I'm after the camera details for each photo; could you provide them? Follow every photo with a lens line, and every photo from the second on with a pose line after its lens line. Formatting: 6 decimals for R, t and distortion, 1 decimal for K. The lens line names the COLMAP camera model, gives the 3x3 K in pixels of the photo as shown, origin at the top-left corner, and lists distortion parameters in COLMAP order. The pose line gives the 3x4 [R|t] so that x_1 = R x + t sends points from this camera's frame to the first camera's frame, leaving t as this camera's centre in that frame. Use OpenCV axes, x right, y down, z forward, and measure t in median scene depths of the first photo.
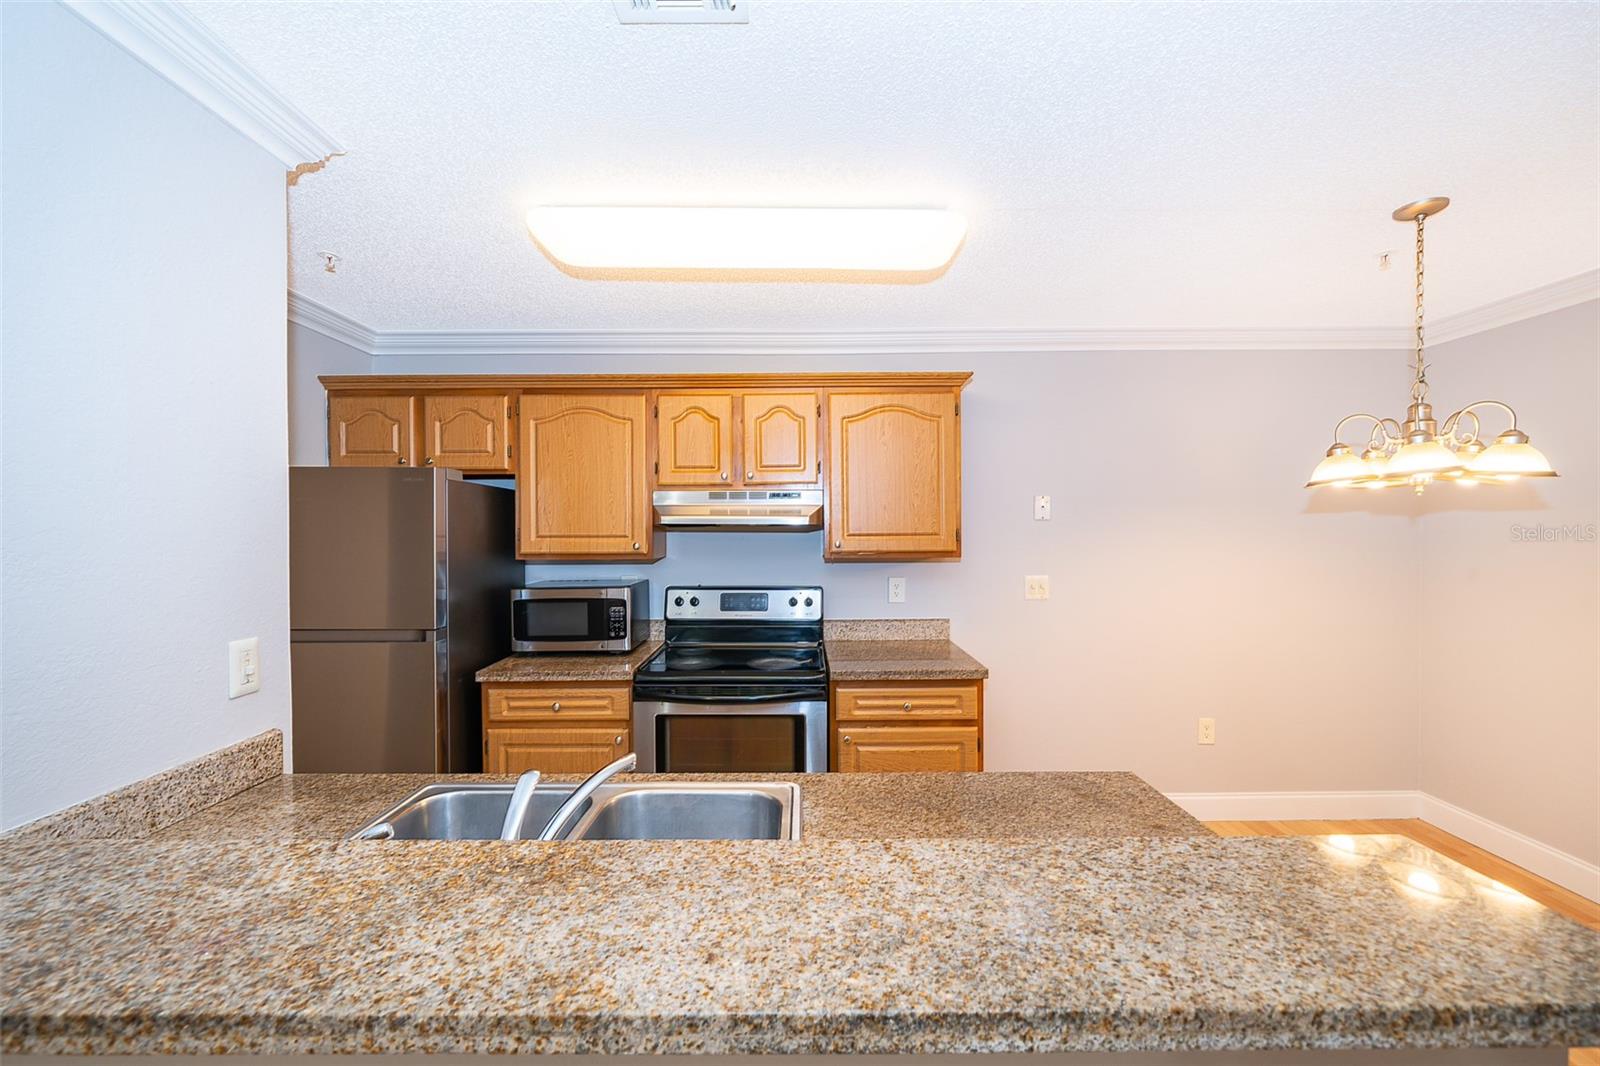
lens RADIAL K [[647.0, 0, 775.5], [0, 647.0, 517.9], [0, 0, 1]] dist [-0.005417, 0.000076]
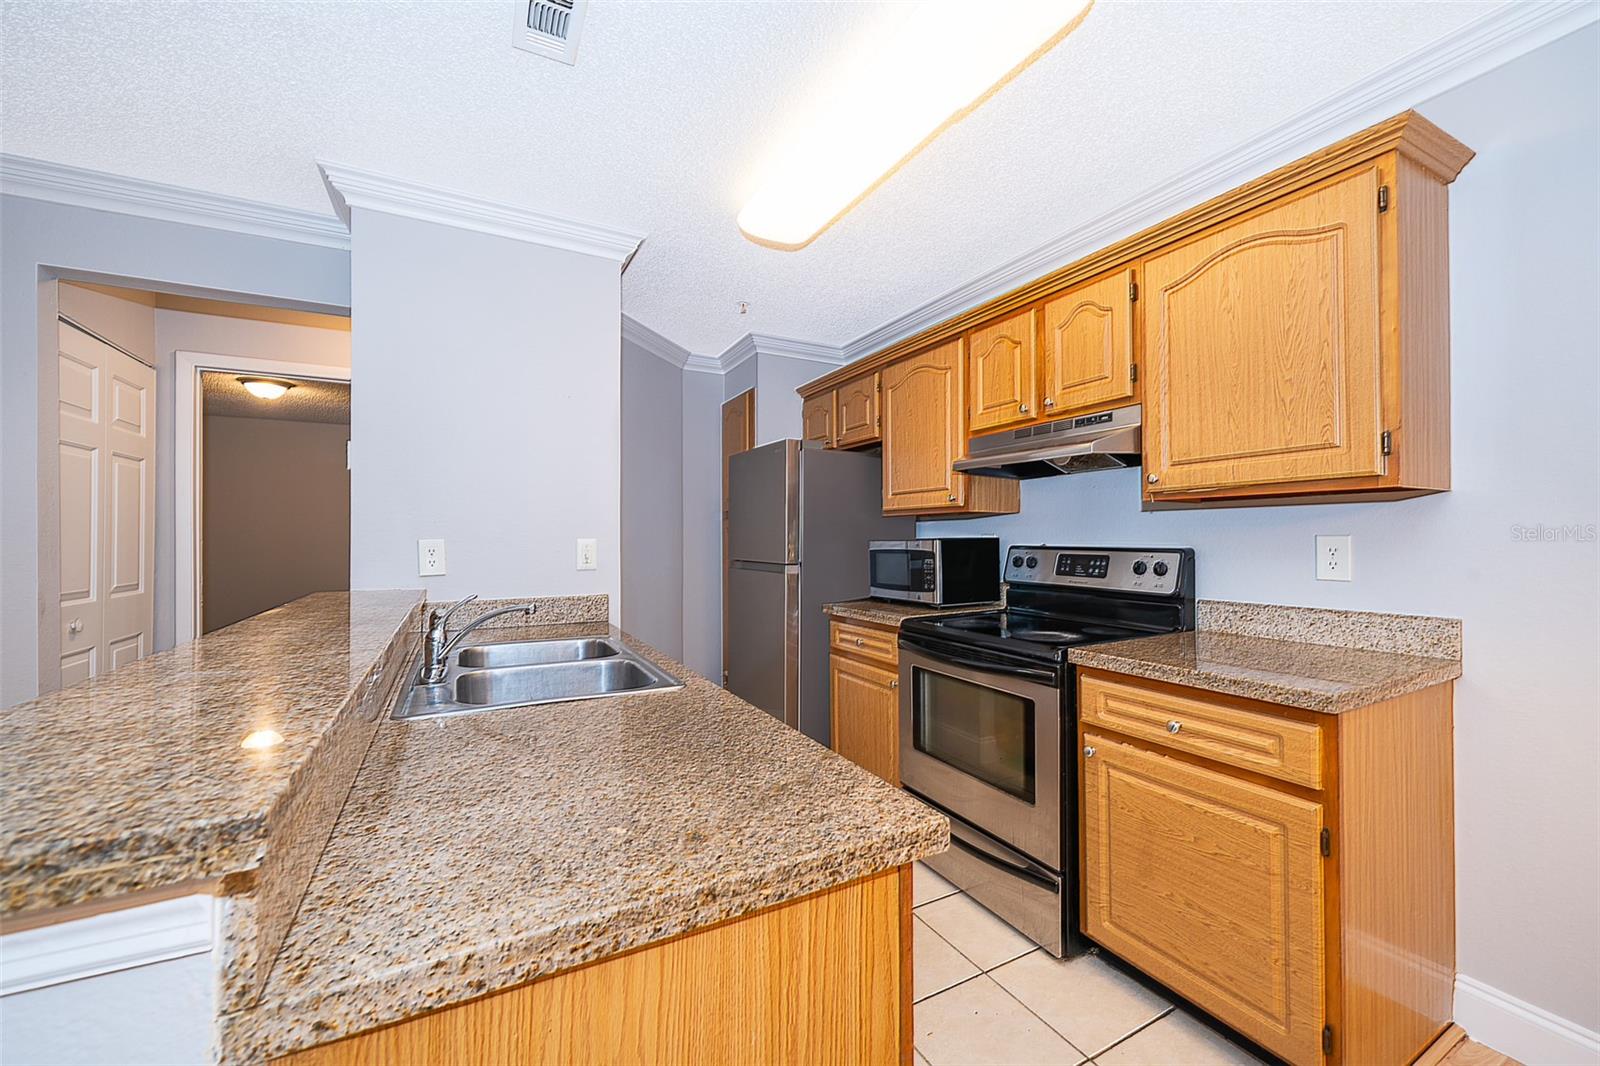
lens RADIAL K [[647.0, 0, 807.7], [0, 647.0, 532.9], [0, 0, 1]] dist [-0.005417, 0.000076]
pose [[0.456462, -0.007837, -0.889709, 0.535147], [0.015762, 0.999876, -0.000721, 0.092558], [0.889603, -0.013694, 0.456528, 0.373907]]
